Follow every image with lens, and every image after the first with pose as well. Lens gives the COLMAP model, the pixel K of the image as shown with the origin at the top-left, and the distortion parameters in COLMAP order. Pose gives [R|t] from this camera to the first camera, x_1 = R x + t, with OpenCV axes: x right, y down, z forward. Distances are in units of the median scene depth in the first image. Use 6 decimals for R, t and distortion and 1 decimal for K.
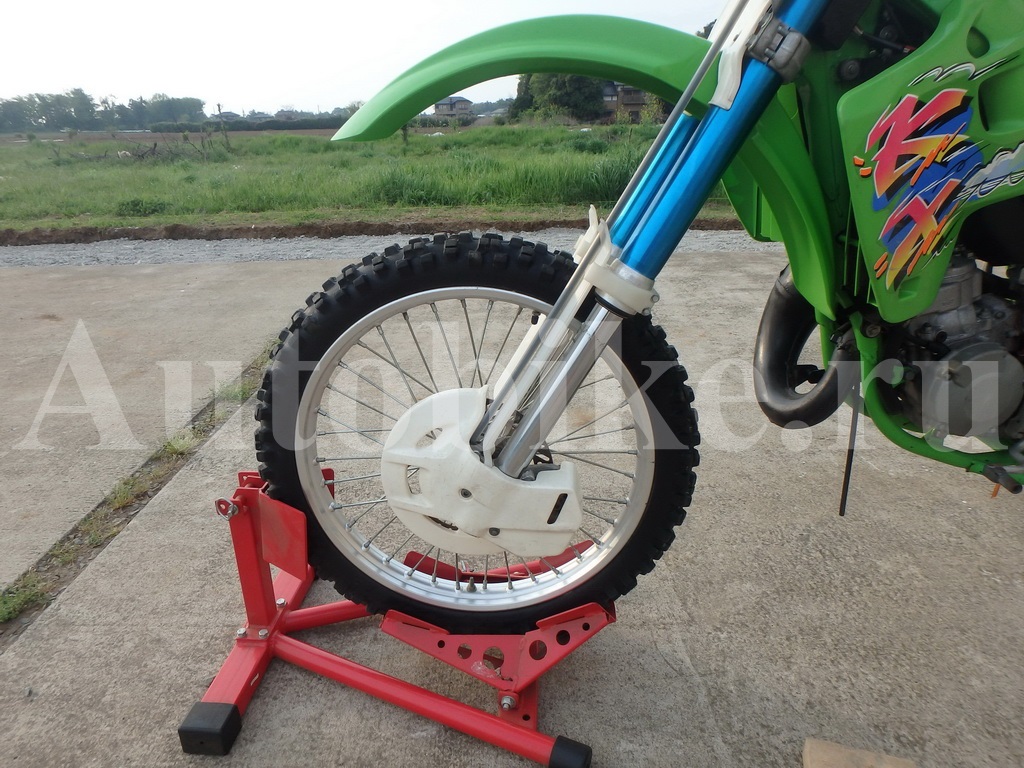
lens RADIAL K [[646.6, 0, 507.7], [0, 646.6, 380.0], [0, 0, 1]] dist [-0.025262, 0.003577]
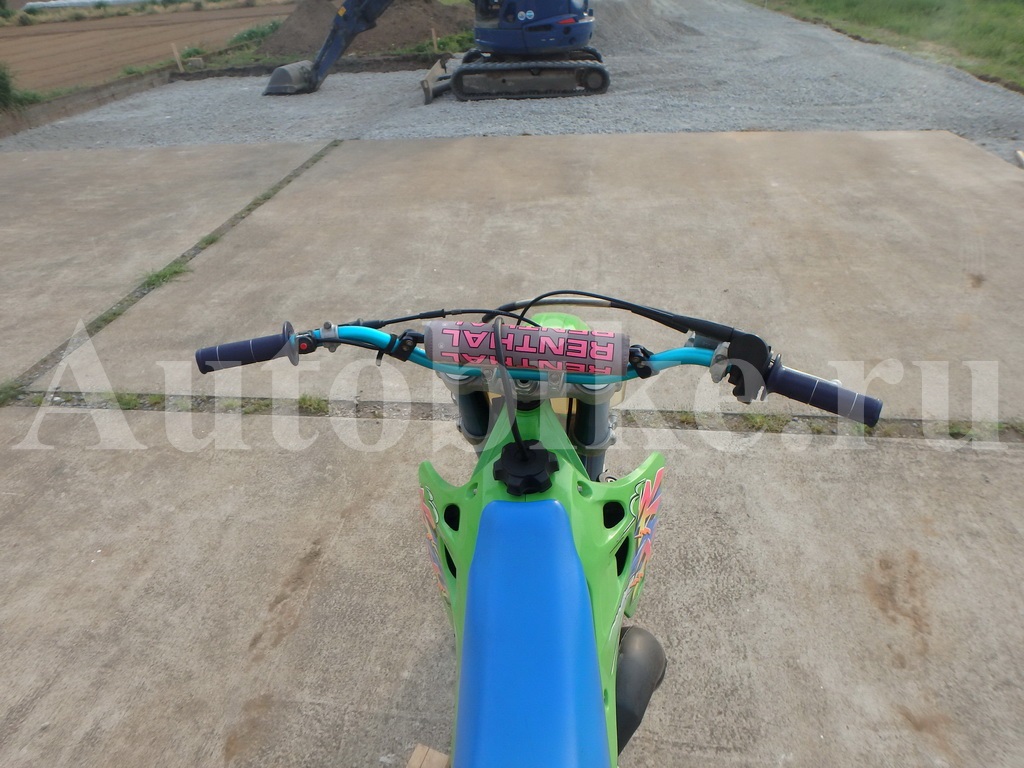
lens RADIAL K [[646.6, 0, 506.2], [0, 646.6, 379.2], [0, 0, 1]] dist [-0.025262, 0.003577]
pose [[-0.111065, 0.568190, -0.815368, 1.060919], [-0.320508, 0.756127, 0.570566, -0.991636], [0.940712, 0.324702, 0.098130, 0.563695]]
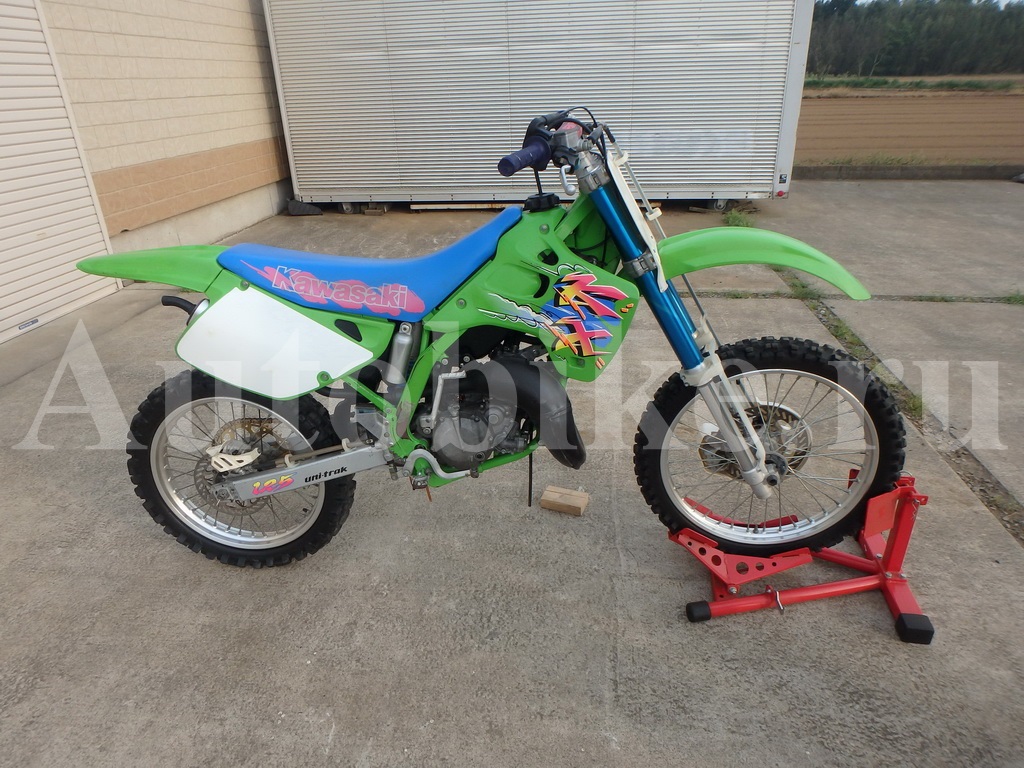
lens RADIAL K [[646.6, 0, 505.0], [0, 646.6, 372.2], [0, 0, 1]] dist [-0.025262, 0.003577]
pose [[-0.992078, -0.012532, 0.124997, 0.389366], [0.082125, 0.688254, 0.720807, -1.231075], [-0.095063, 0.725362, -0.681772, 1.909305]]
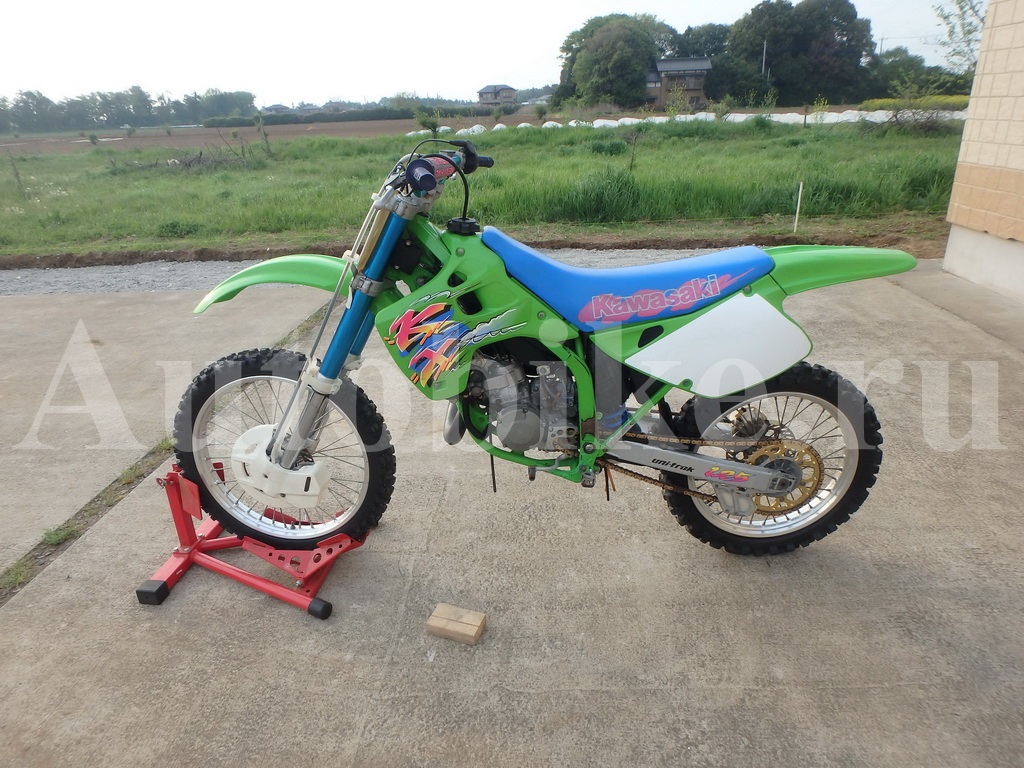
lens RADIAL K [[646.6, 0, 512.2], [0, 646.6, 376.6], [0, 0, 1]] dist [-0.025262, 0.003577]
pose [[0.997996, 0.003032, -0.063202, 0.694446], [-0.002177, 0.999905, 0.013592, -0.140417], [0.063237, -0.013427, 0.997908, -0.814648]]
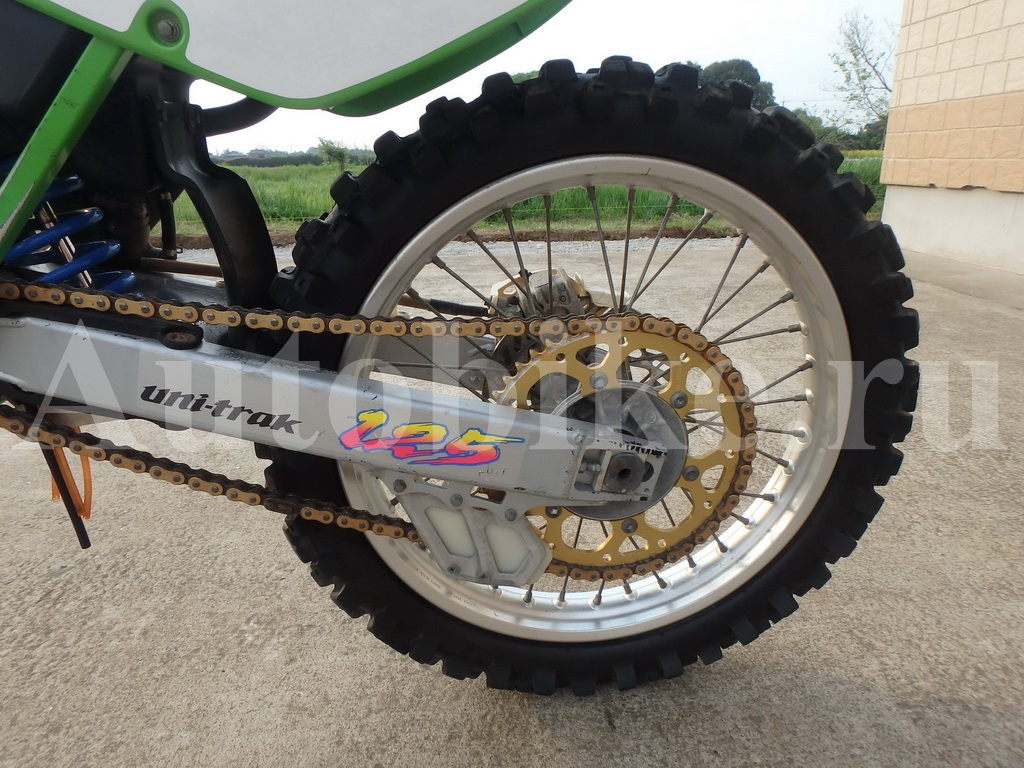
lens RADIAL K [[646.6, 0, 509.5], [0, 646.6, 367.6], [0, 0, 1]] dist [-0.025262, 0.003577]
pose [[0.999166, -0.010817, 0.039375, 1.189034], [0.013602, 0.997371, -0.071172, 0.115675], [-0.038501, 0.071648, 0.996687, 0.404539]]
